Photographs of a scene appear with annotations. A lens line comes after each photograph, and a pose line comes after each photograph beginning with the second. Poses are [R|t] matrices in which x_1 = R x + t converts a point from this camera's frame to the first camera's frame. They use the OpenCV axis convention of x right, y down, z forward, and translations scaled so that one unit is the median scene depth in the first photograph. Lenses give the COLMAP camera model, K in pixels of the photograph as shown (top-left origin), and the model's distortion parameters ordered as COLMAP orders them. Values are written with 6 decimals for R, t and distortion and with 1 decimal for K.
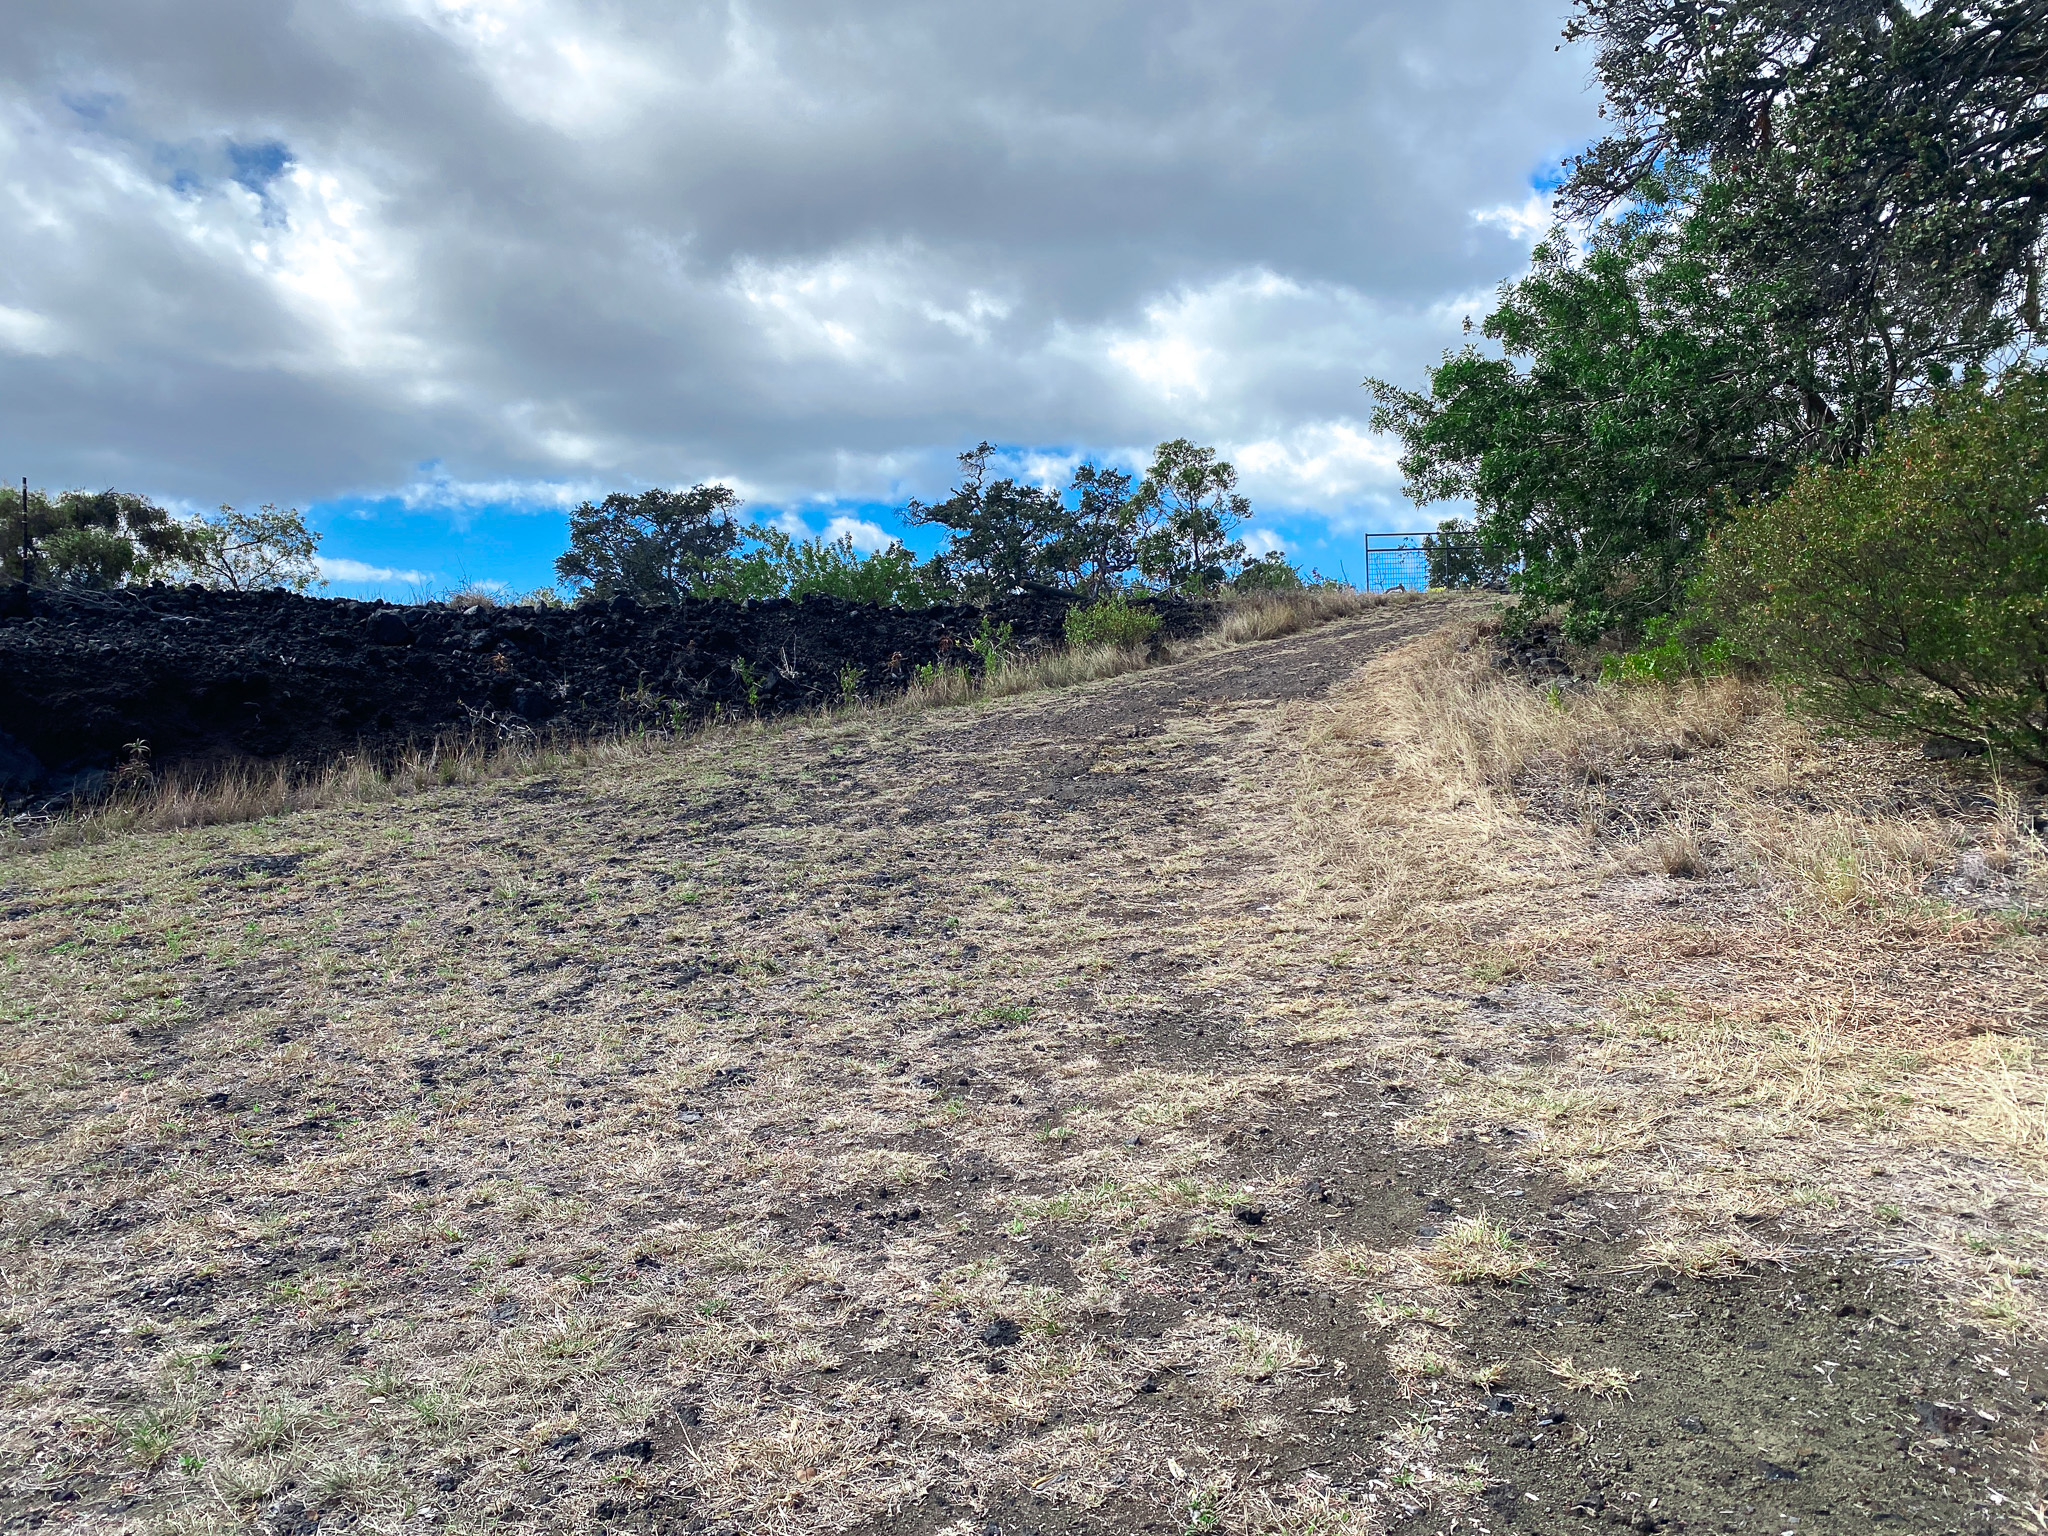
lens RADIAL K [[1543.8, 0, 1047.3], [0, 1543.8, 821.1], [0, 0, 1]] dist [0.031472, -0.056152]
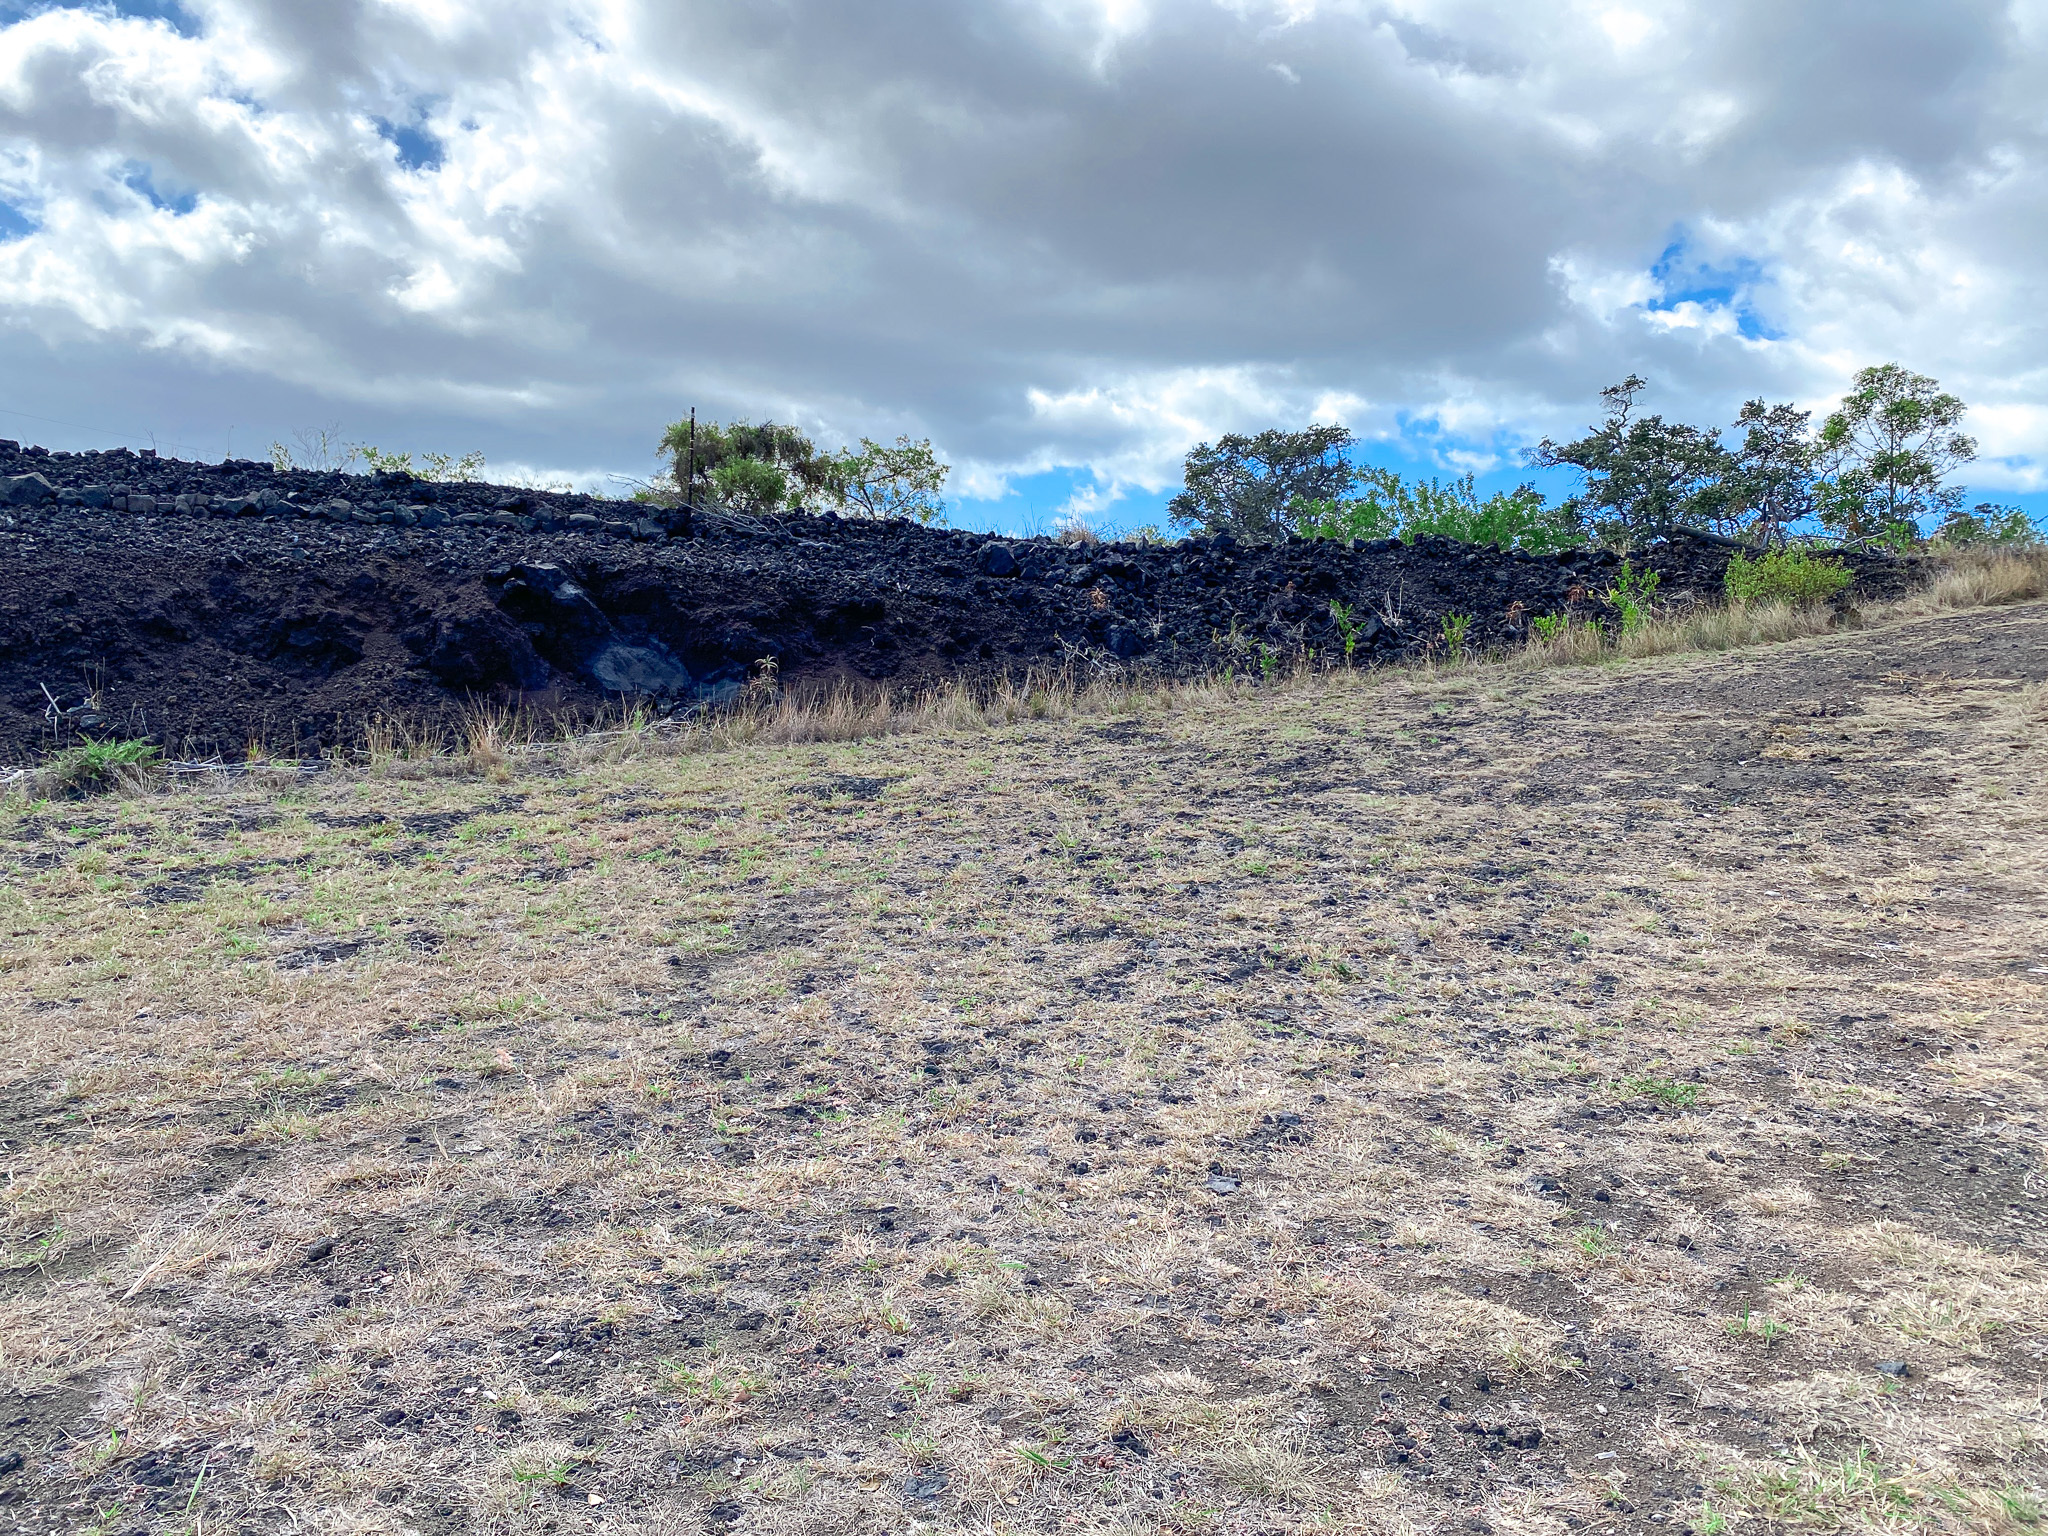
lens RADIAL K [[1543.8, 0, 1009.7], [0, 1543.8, 800.3], [0, 0, 1]] dist [0.031472, -0.056152]
pose [[0.918468, 0.088058, -0.385567, -0.026943], [-0.080301, 0.996113, 0.036209, -0.009396], [0.387257, -0.002296, 0.921969, 0.139347]]
